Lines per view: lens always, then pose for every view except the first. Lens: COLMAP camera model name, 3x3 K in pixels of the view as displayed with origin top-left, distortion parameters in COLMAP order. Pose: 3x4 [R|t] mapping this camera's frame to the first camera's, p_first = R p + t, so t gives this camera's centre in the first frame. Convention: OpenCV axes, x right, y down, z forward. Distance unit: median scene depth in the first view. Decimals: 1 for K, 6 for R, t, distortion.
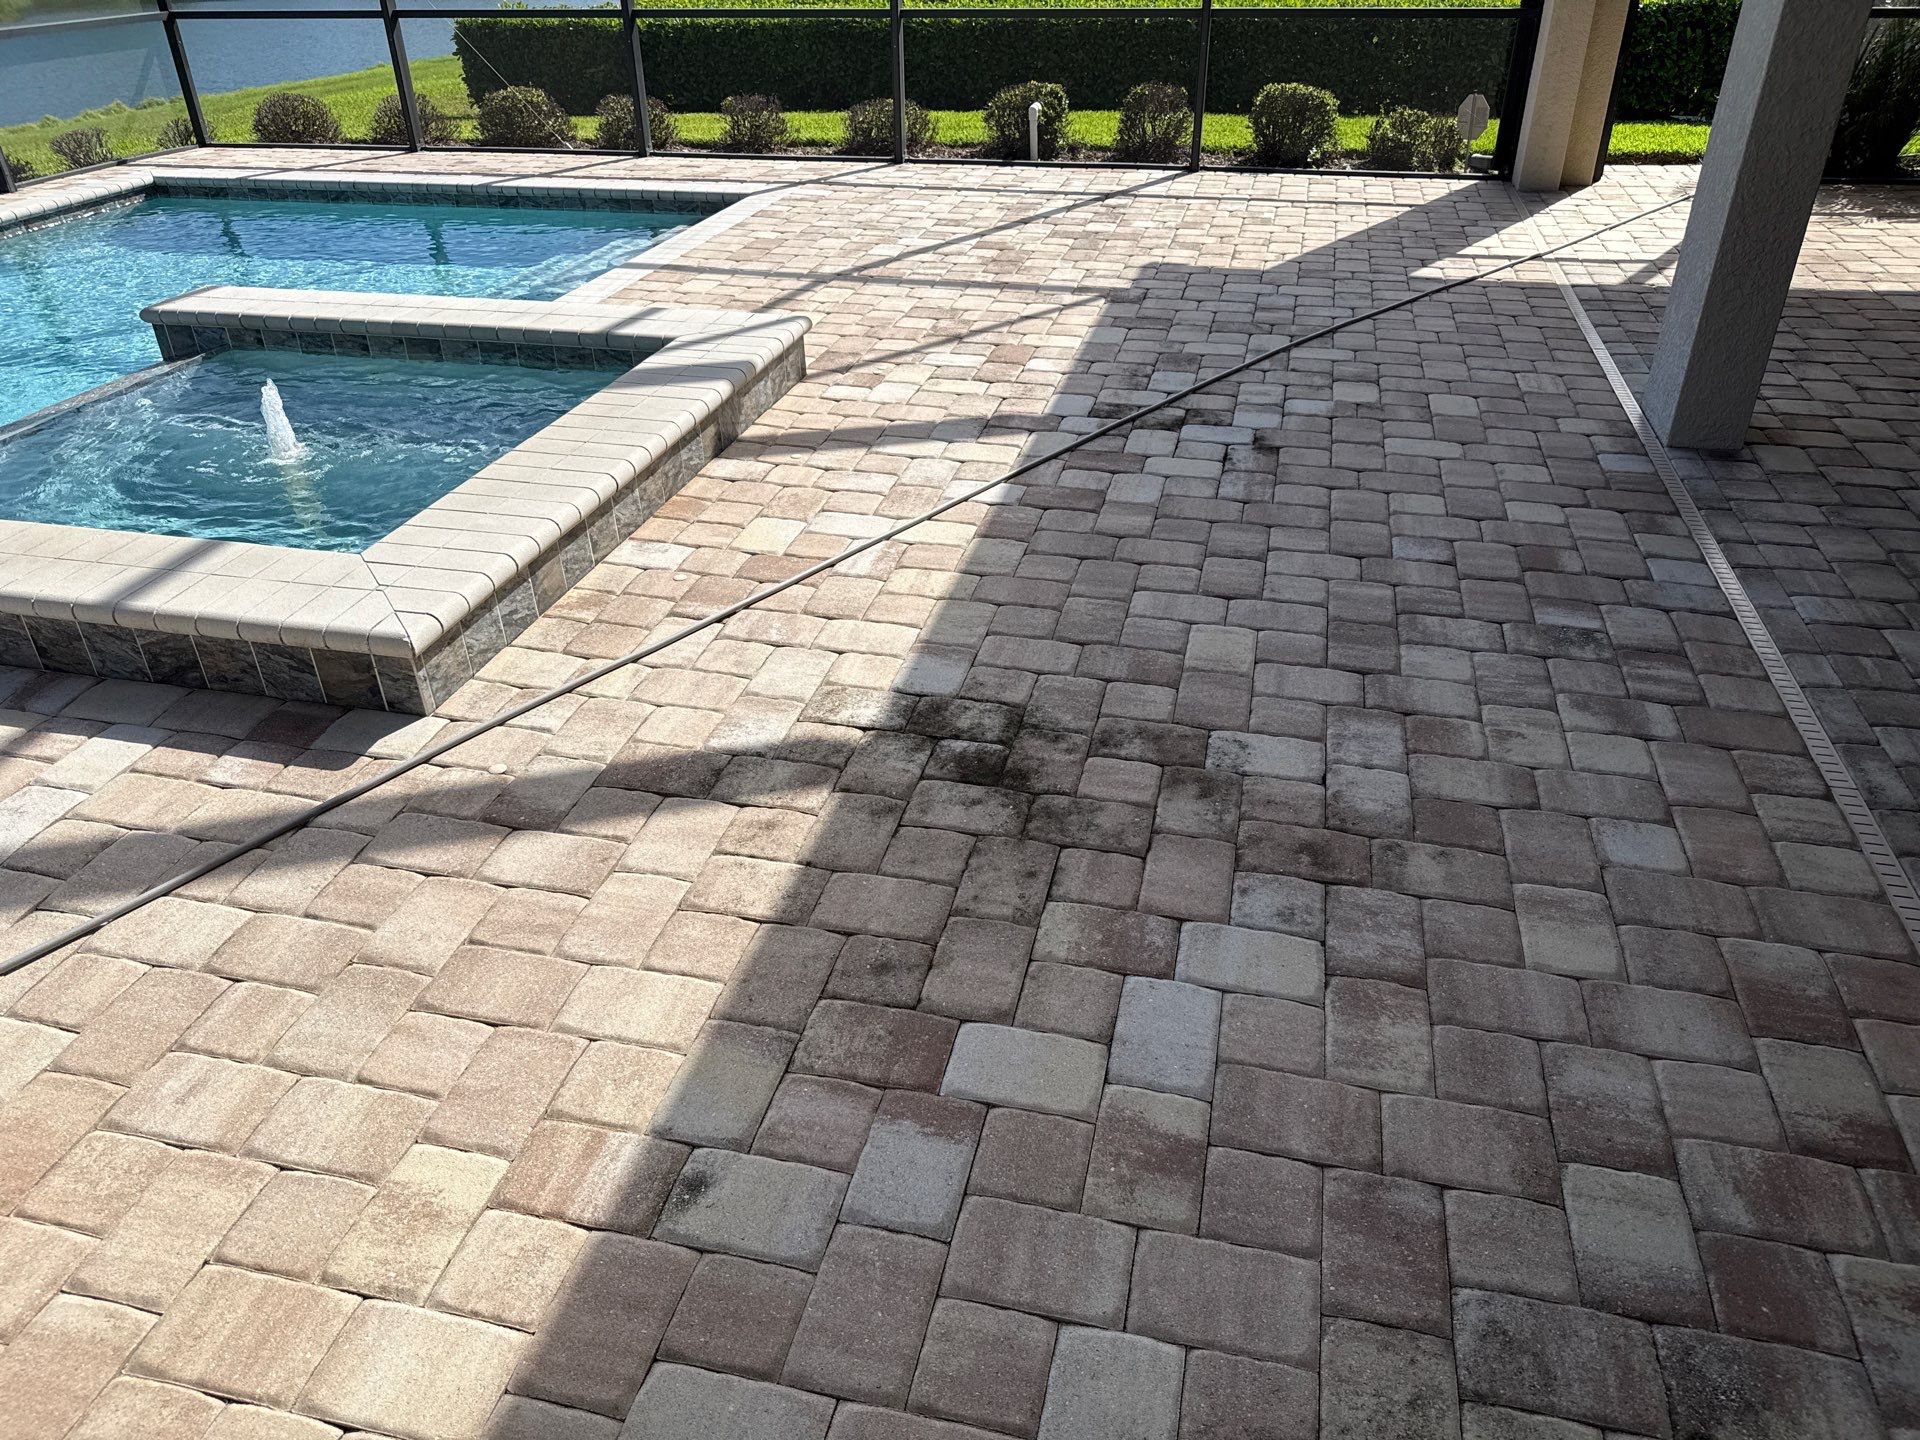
lens RADIAL K [[1325.0, 0, 960.0], [0, 1325.0, 720.0], [0, 0, 1]] dist [0.176652, -0.390160]
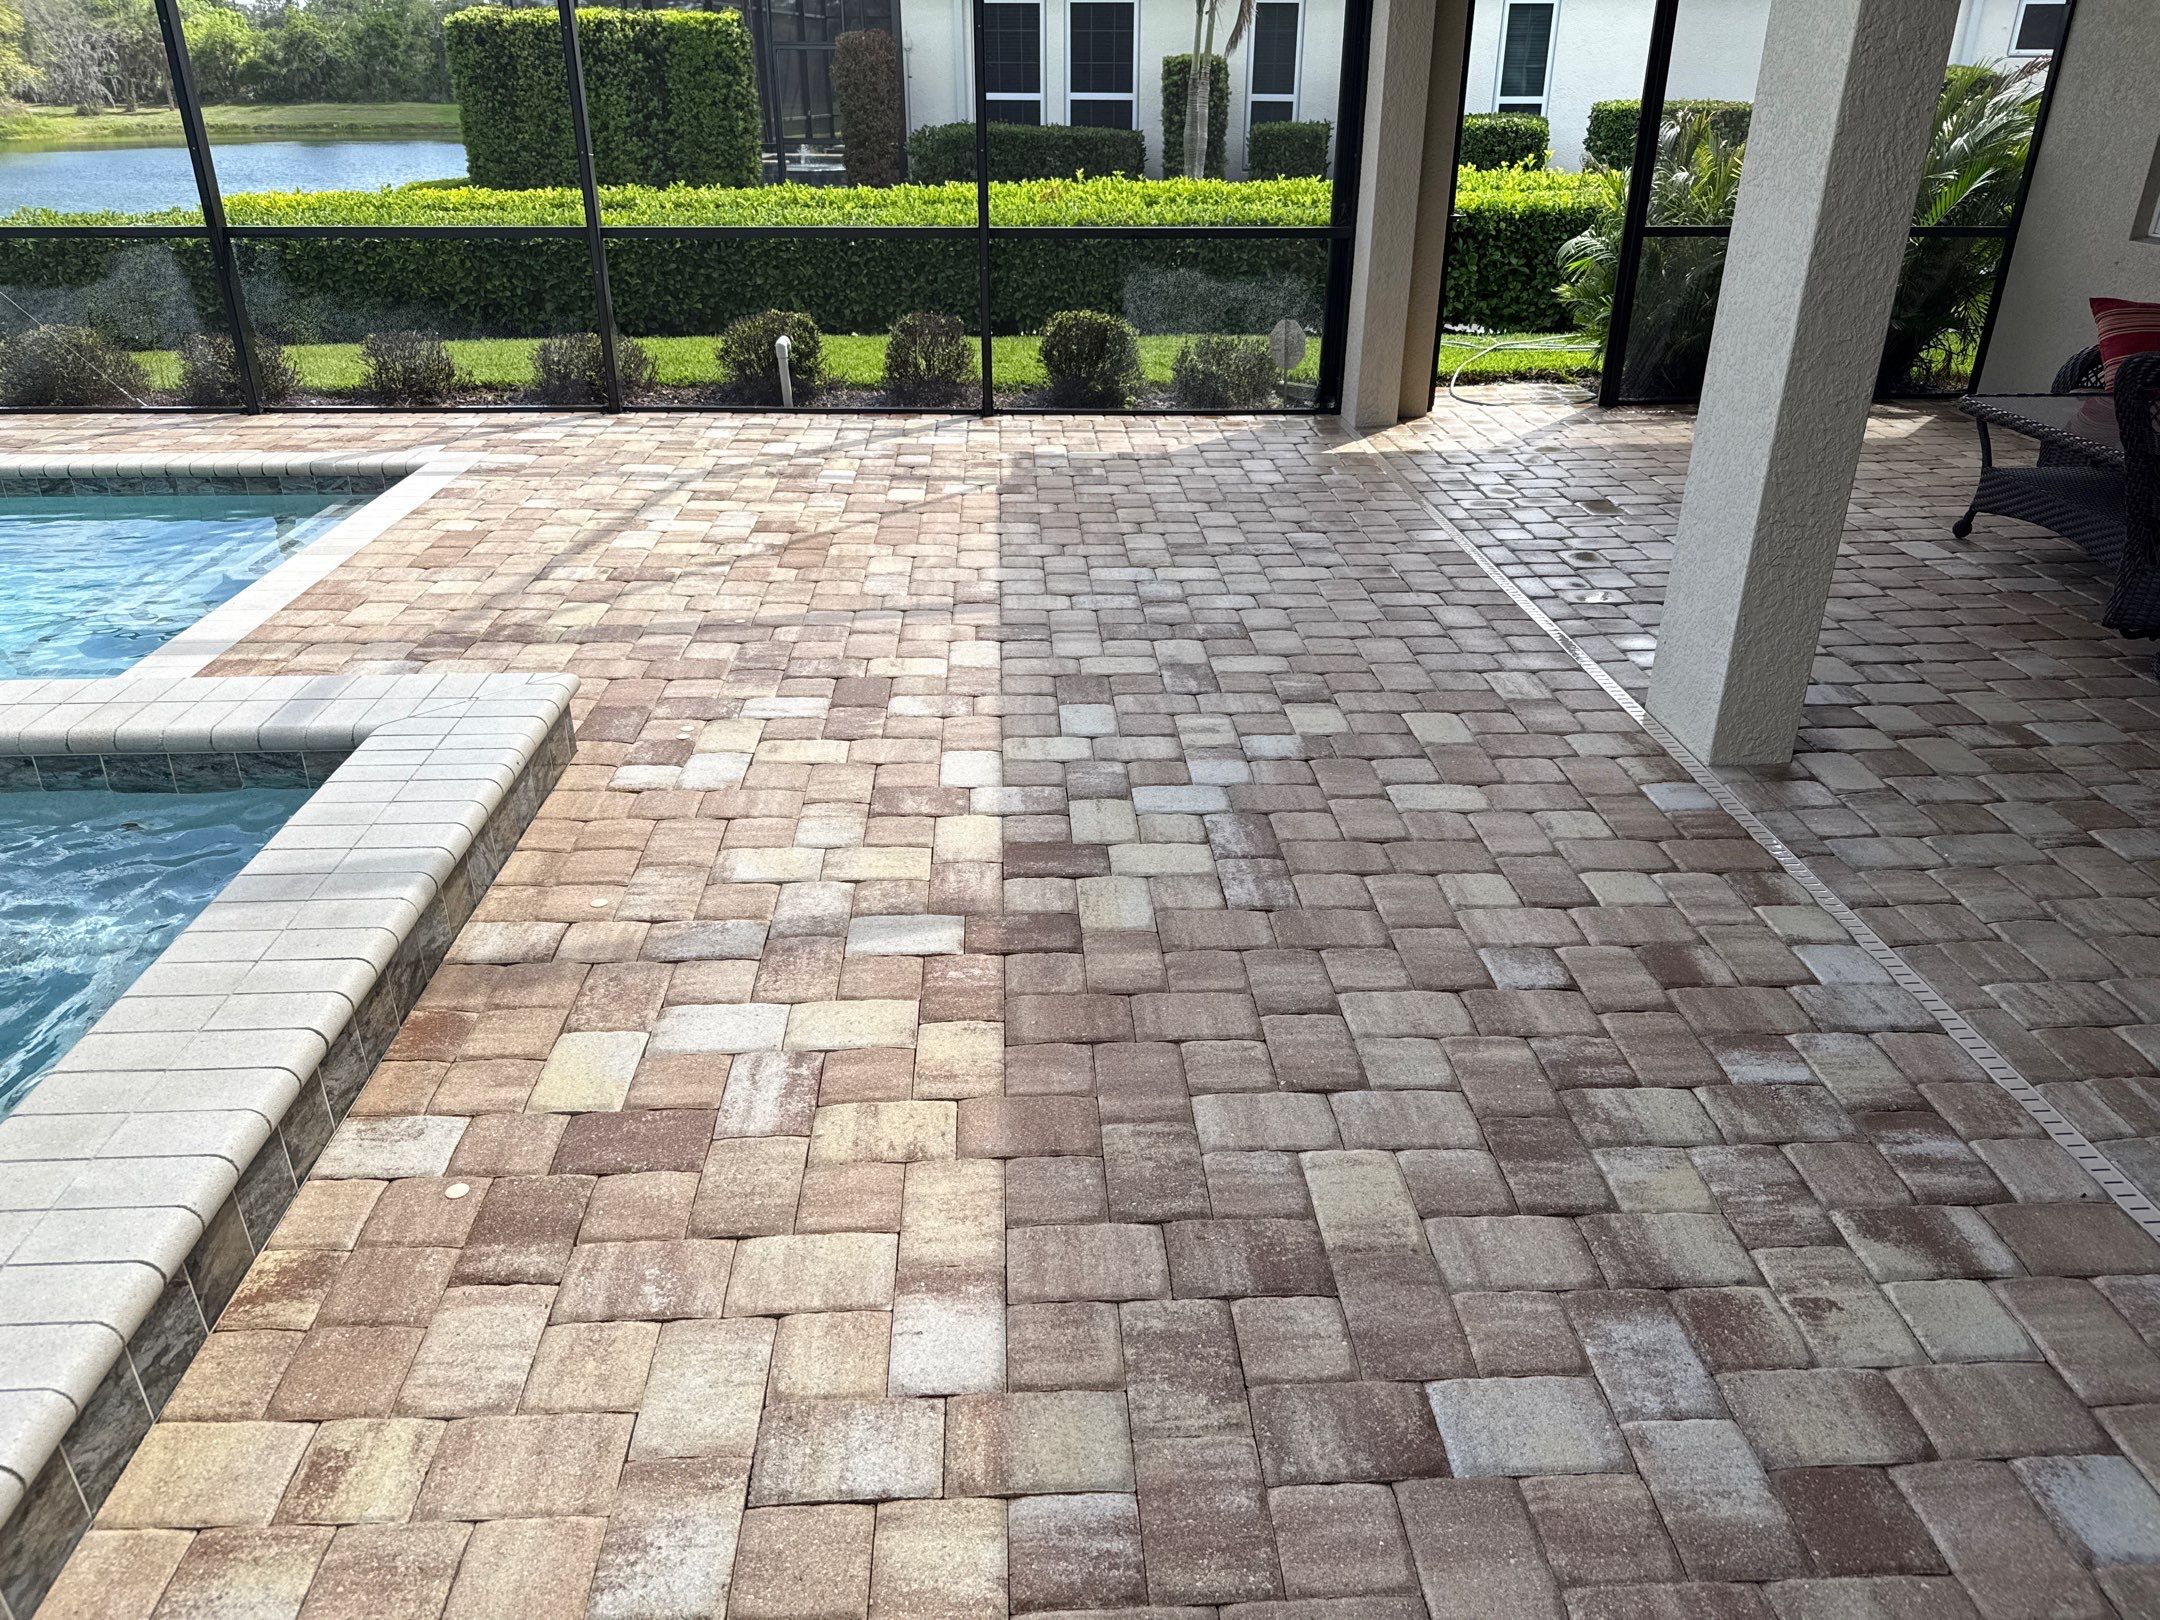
lens RADIAL K [[1493.8, 0, 1080.0], [0, 1493.8, 810.0], [0, 0, 1]] dist [0.085398, -0.113034]
pose [[0.958738, -0.103288, 0.264866, -0.068159], [0.129568, 0.988031, -0.083704, -0.117248], [-0.253050, 0.114568, 0.960646, 0.172986]]
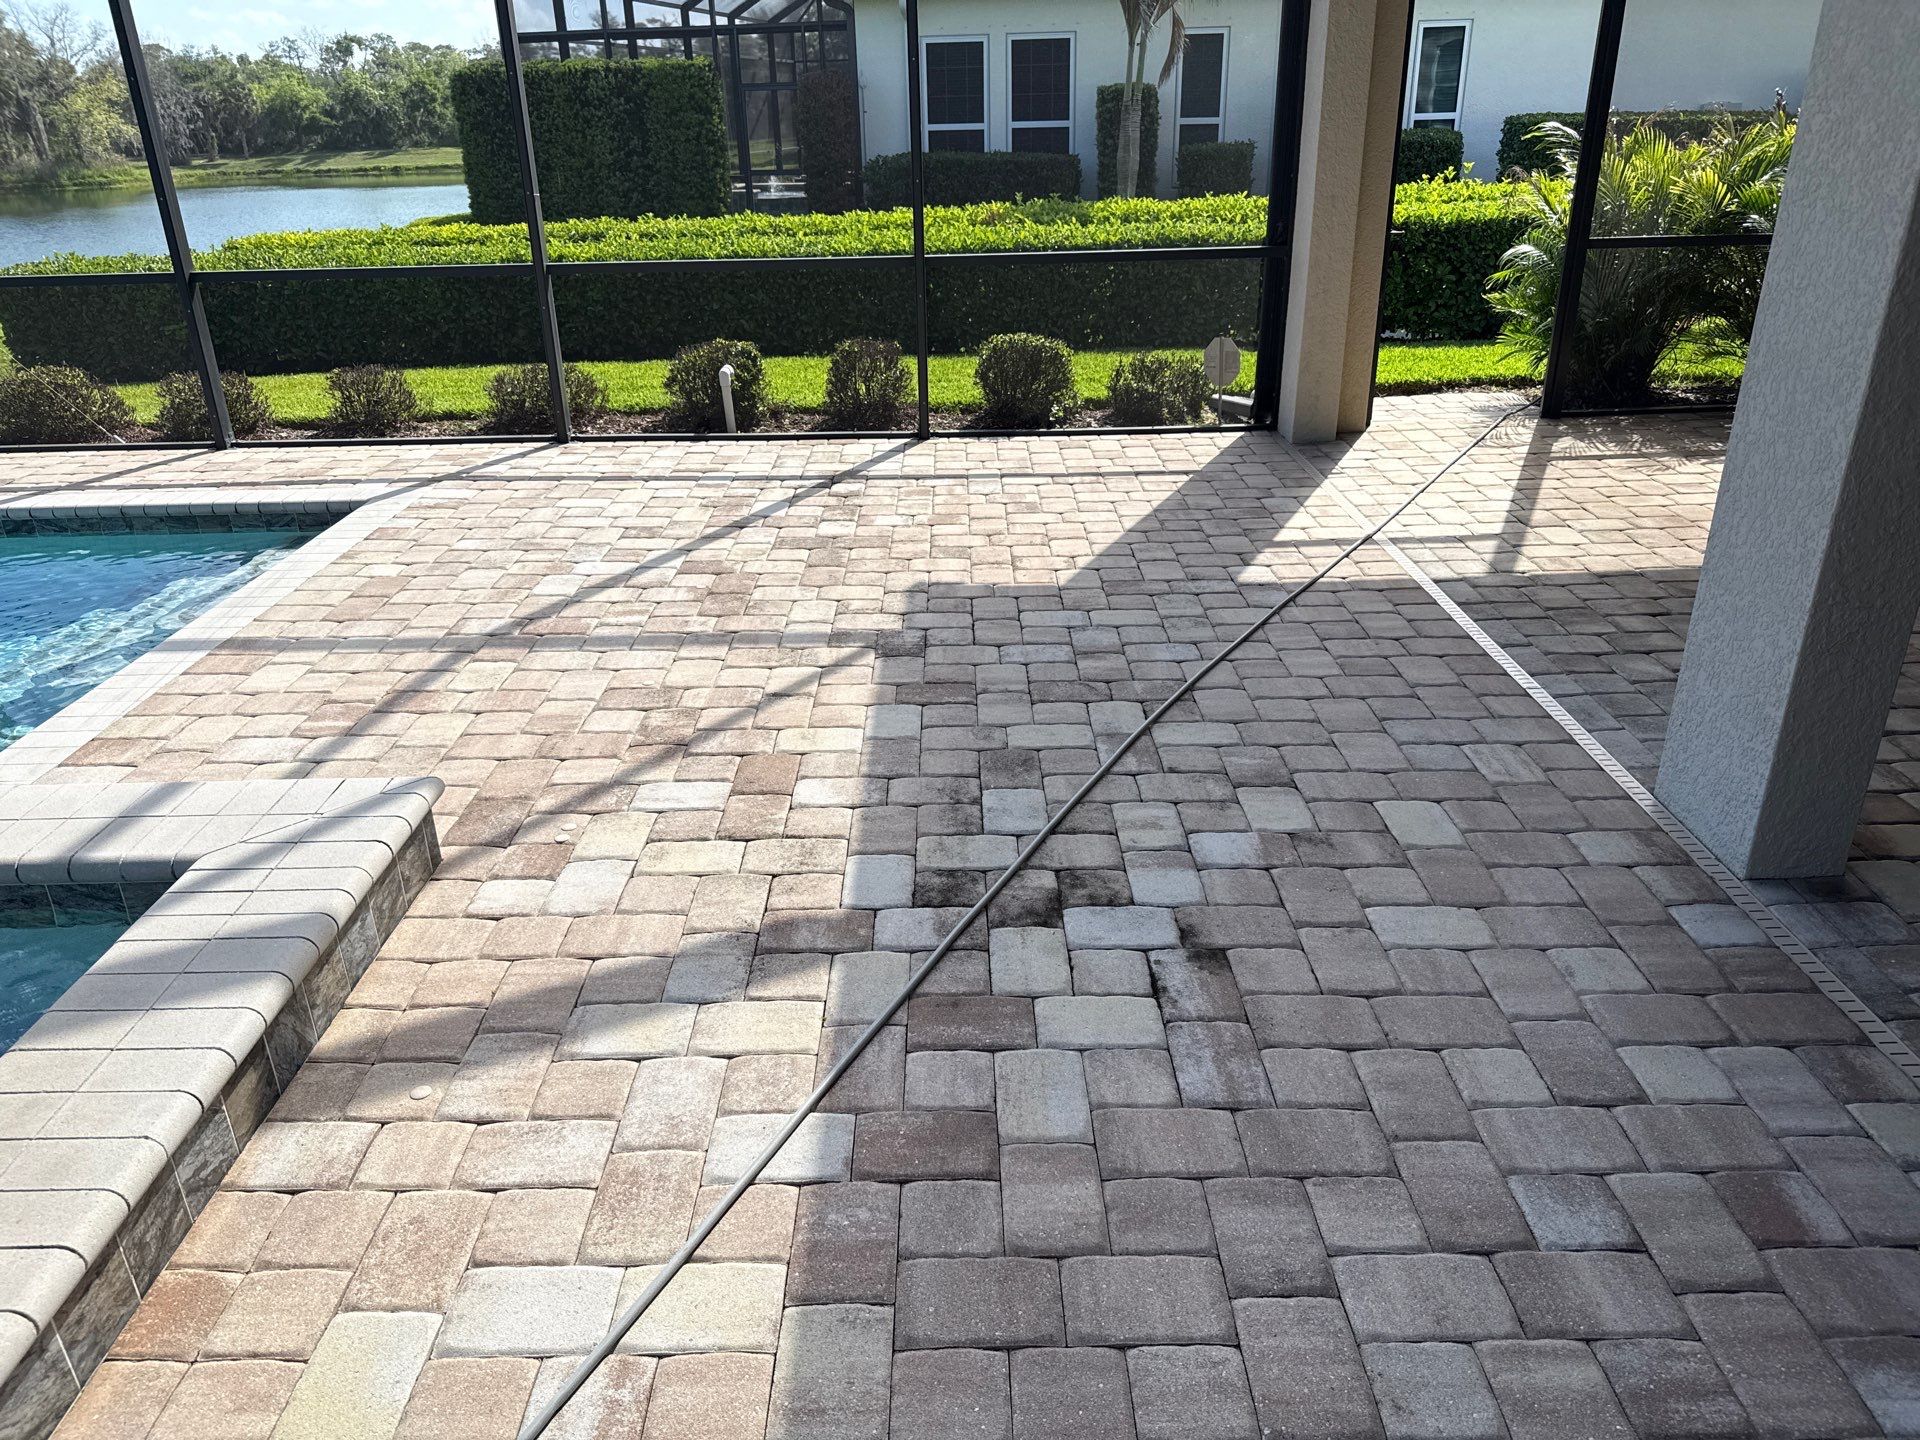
lens RADIAL K [[1316.9, 0, 944.9], [0, 1316.9, 720.6], [0, 0, 1]] dist [0.117086, -0.192897]
pose [[0.972849, -0.098760, 0.209309, -0.010401], [0.124497, 0.985700, -0.113558, -0.202157], [-0.195101, 0.136533, 0.971233, 0.315472]]
